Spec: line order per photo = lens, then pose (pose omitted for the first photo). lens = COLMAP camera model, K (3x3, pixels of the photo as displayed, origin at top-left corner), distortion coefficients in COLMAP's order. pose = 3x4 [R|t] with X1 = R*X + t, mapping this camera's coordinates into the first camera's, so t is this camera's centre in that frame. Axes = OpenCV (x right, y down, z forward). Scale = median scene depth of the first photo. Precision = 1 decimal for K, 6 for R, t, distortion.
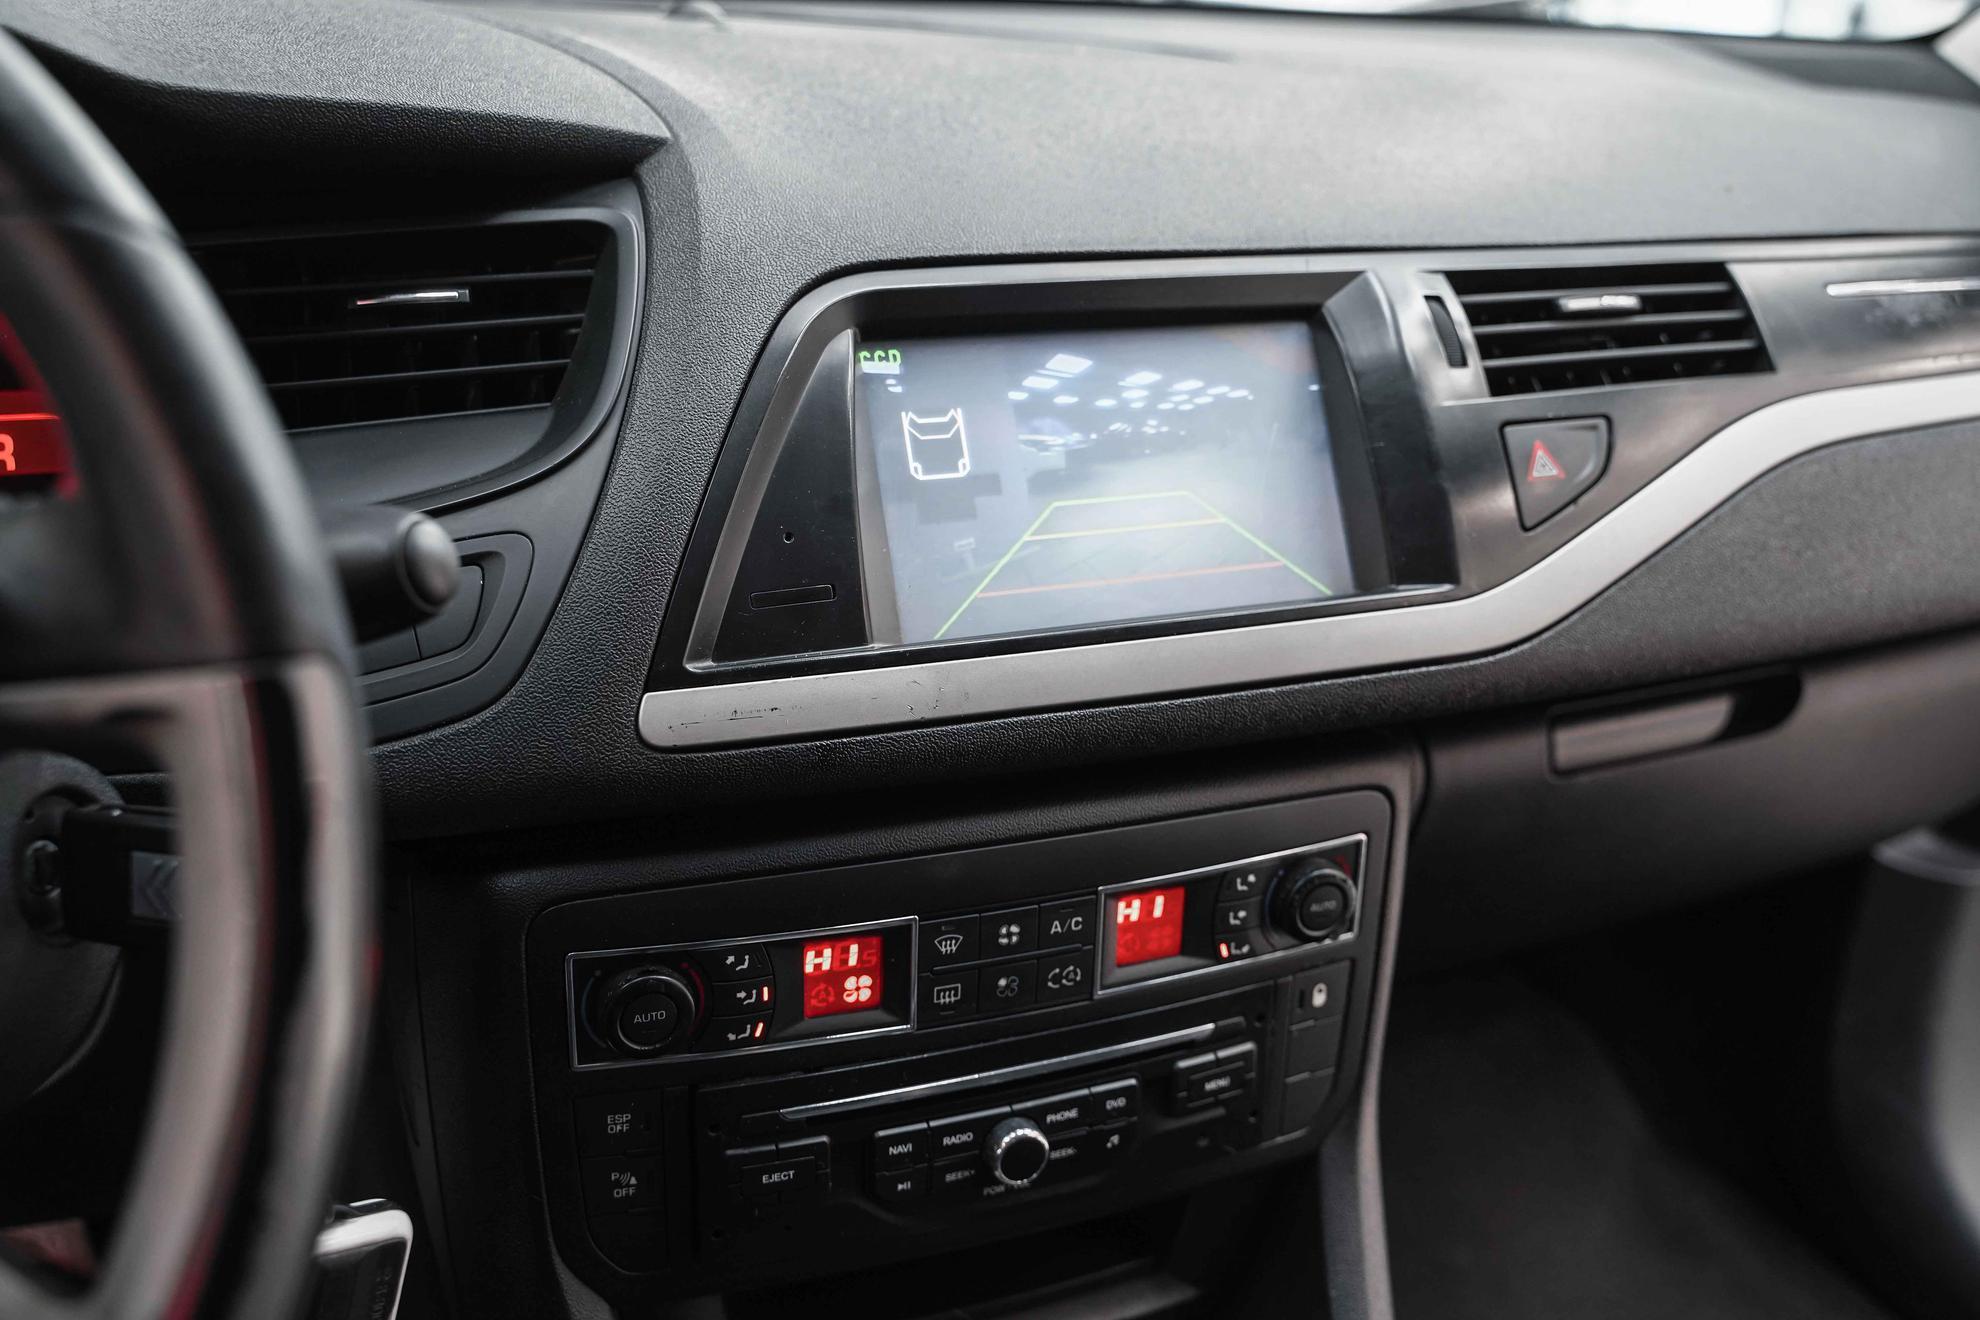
lens RADIAL K [[1858.5, 0, 990.0], [0, 1858.5, 660.0], [0, 0, 1]] dist [0.000689, 0.006854]
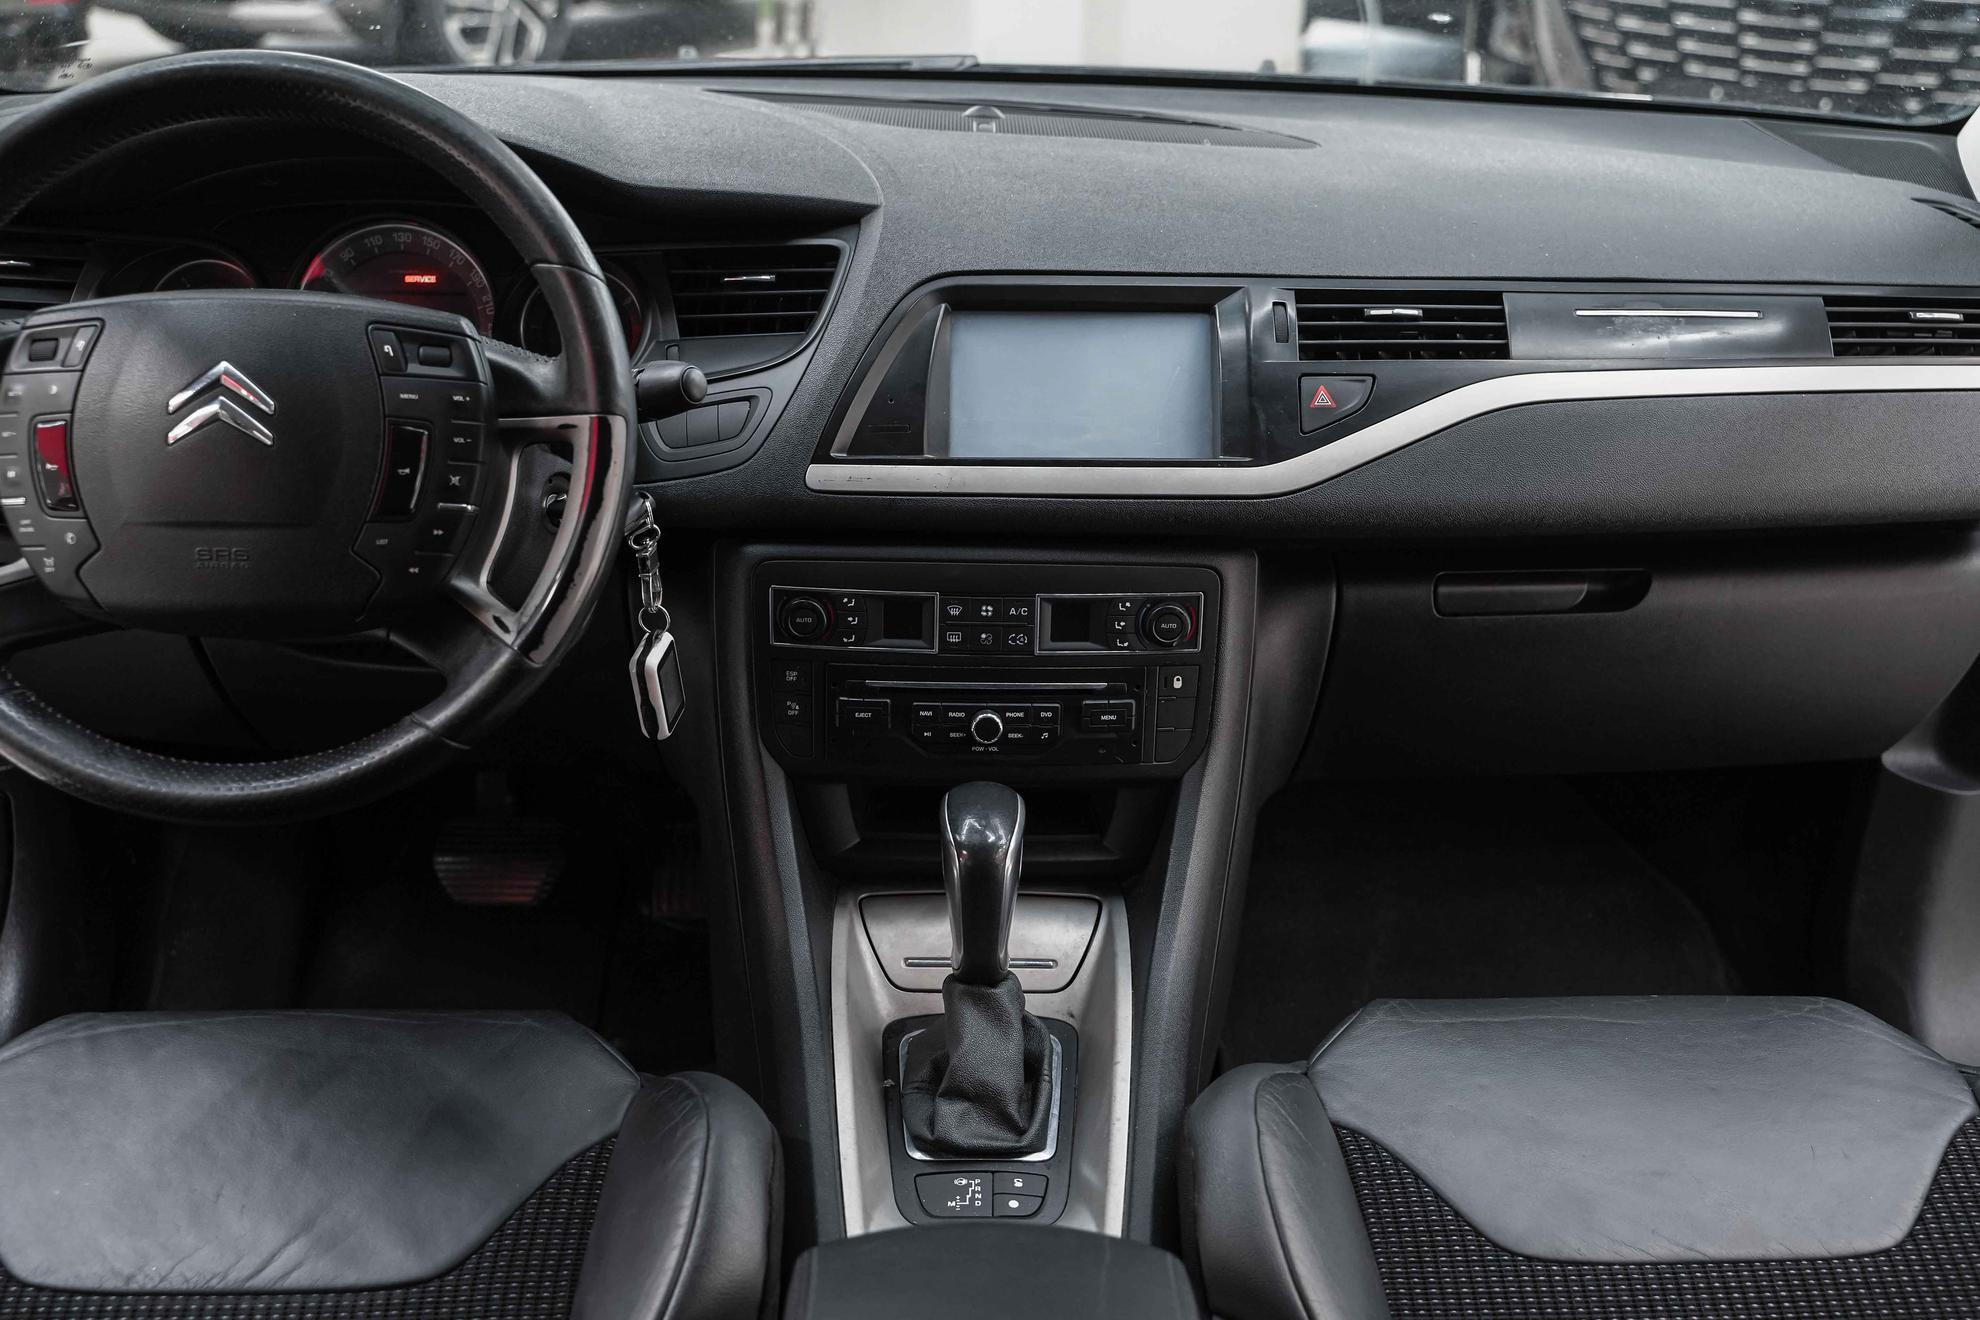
lens RADIAL K [[2125.1, 0, 990.3], [0, 2125.1, 666.7], [0, 0, 1]] dist [0.000922, -0.009591]
pose [[0.938128, 0.106187, -0.329607, 0.721889], [-0.110598, 0.993851, 0.005398, 0.182554], [0.328153, 0.031390, 0.944103, -1.071980]]
